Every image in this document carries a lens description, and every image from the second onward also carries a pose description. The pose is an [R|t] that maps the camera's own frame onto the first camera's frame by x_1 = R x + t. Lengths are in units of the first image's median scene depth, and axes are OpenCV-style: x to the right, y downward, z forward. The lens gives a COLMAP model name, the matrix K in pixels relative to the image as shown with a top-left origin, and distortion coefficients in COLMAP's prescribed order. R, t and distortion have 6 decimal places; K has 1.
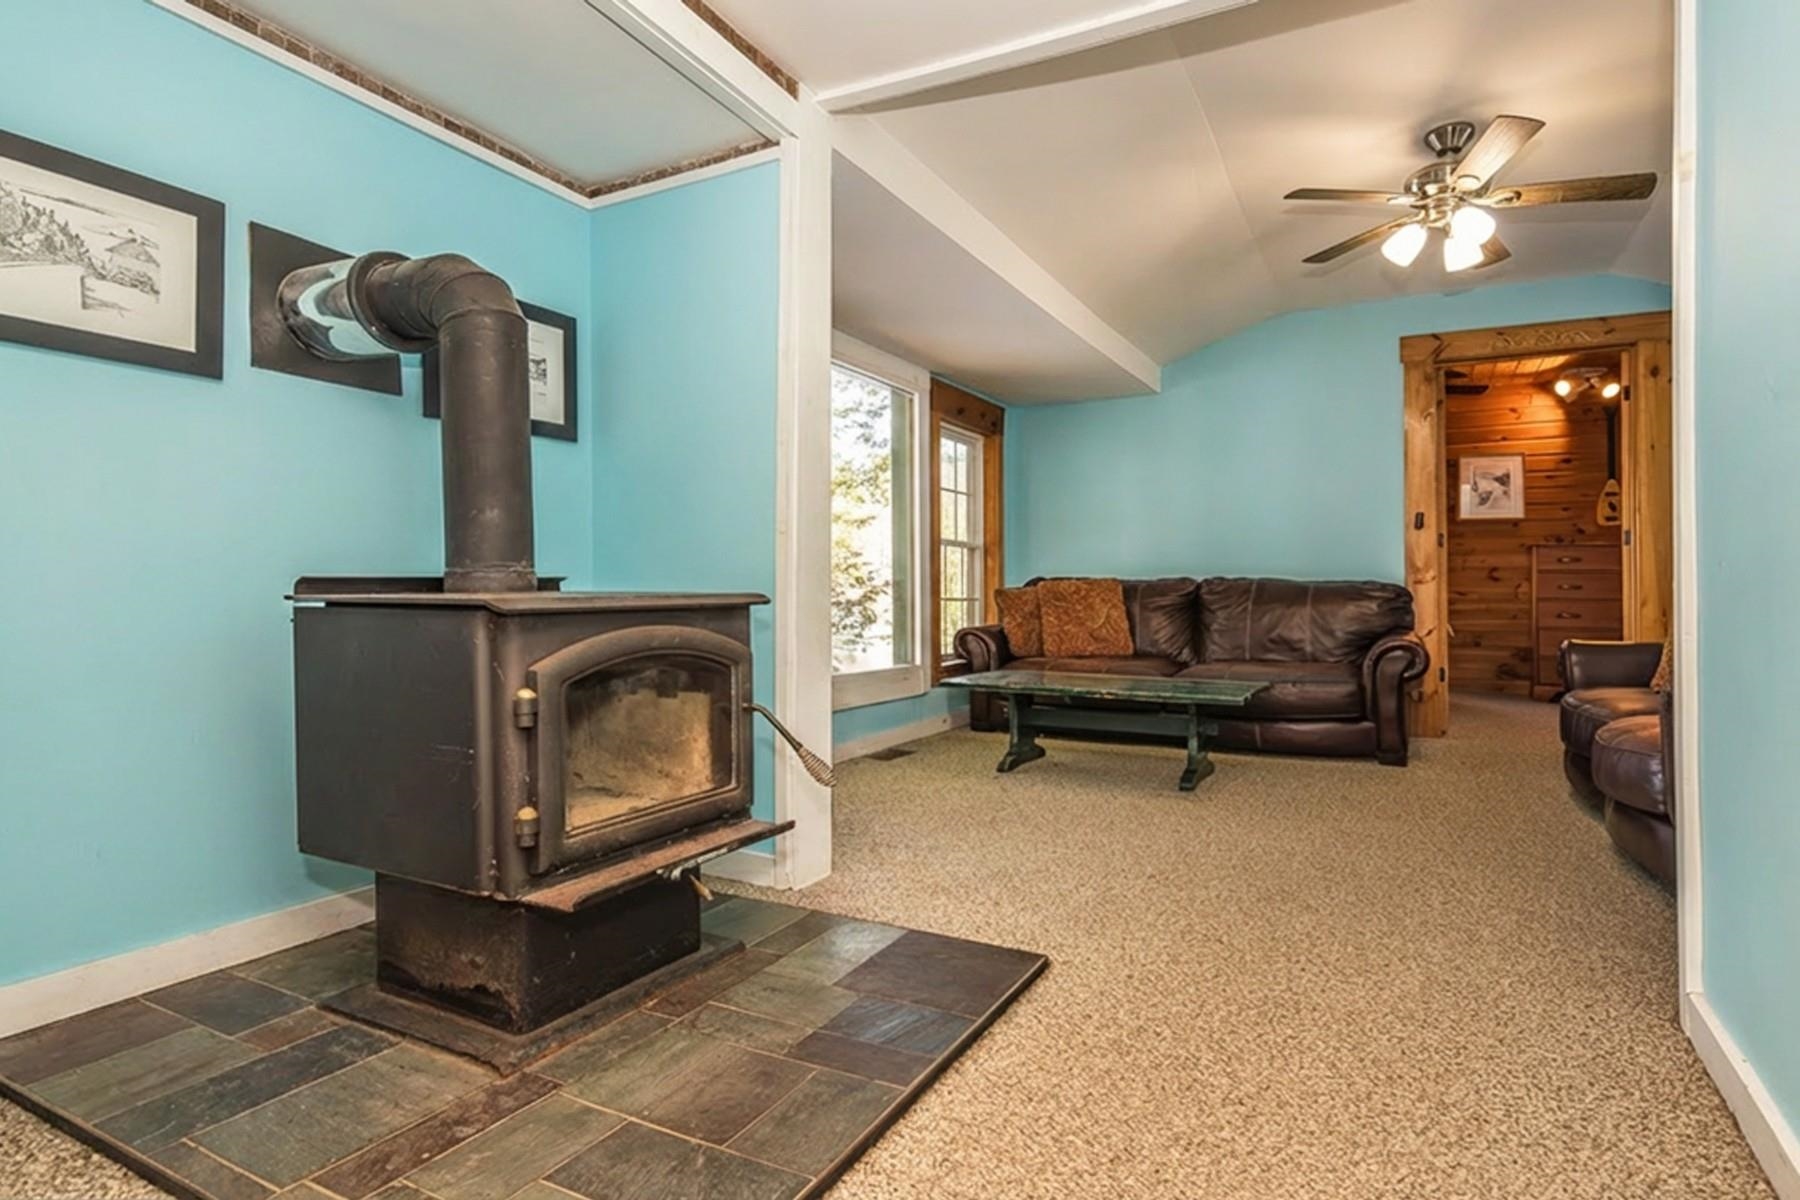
lens RADIAL K [[914.1, 0, 792.3], [0, 914.1, 567.2], [0, 0, 1]] dist [0.009377, -0.001407]
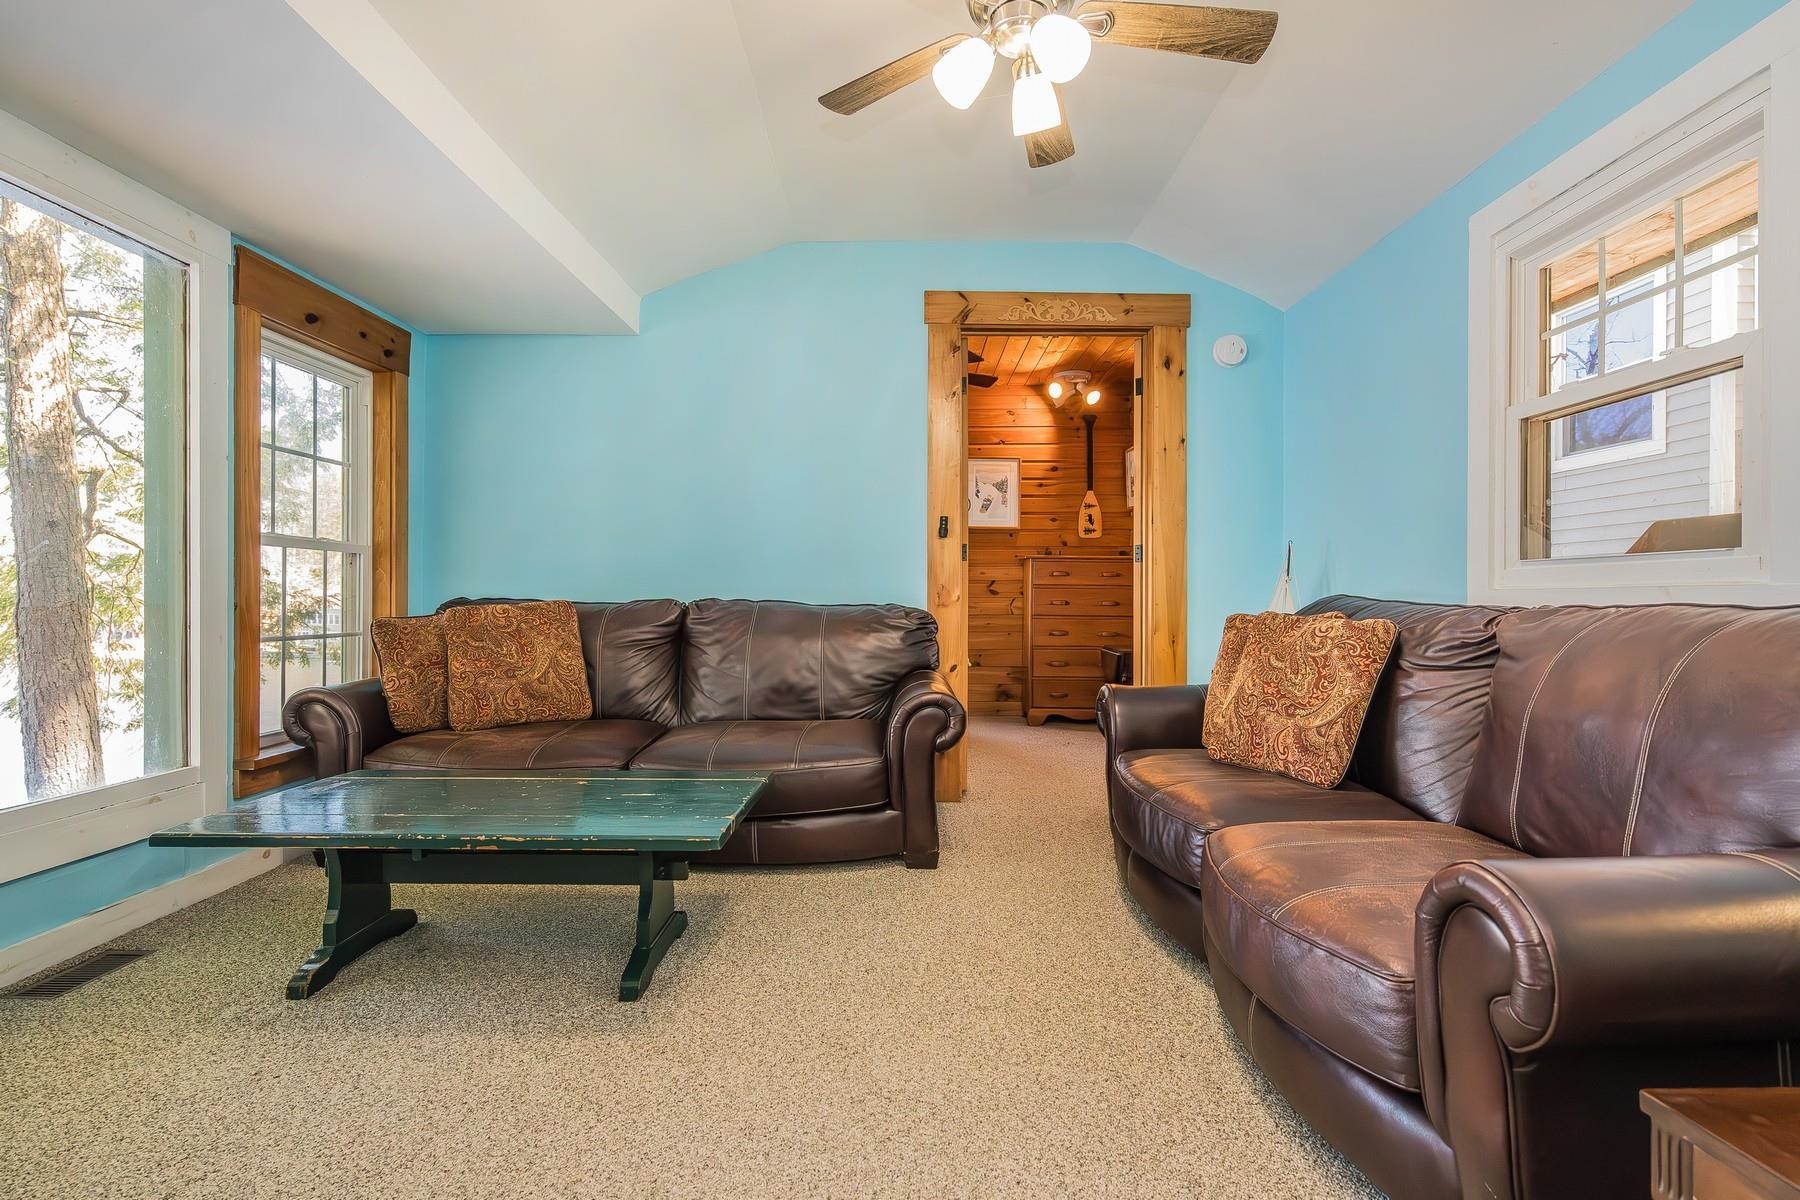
lens RADIAL K [[1029.3, 0, 884.8], [0, 1029.3, 594.1], [0, 0, 1]] dist [0.005731, 0.000753]
pose [[0.837361, -0.006429, 0.546612, 0.138901], [-0.006644, 0.999737, 0.021936, -0.010728], [-0.546610, -0.022000, 0.837098, 0.252526]]
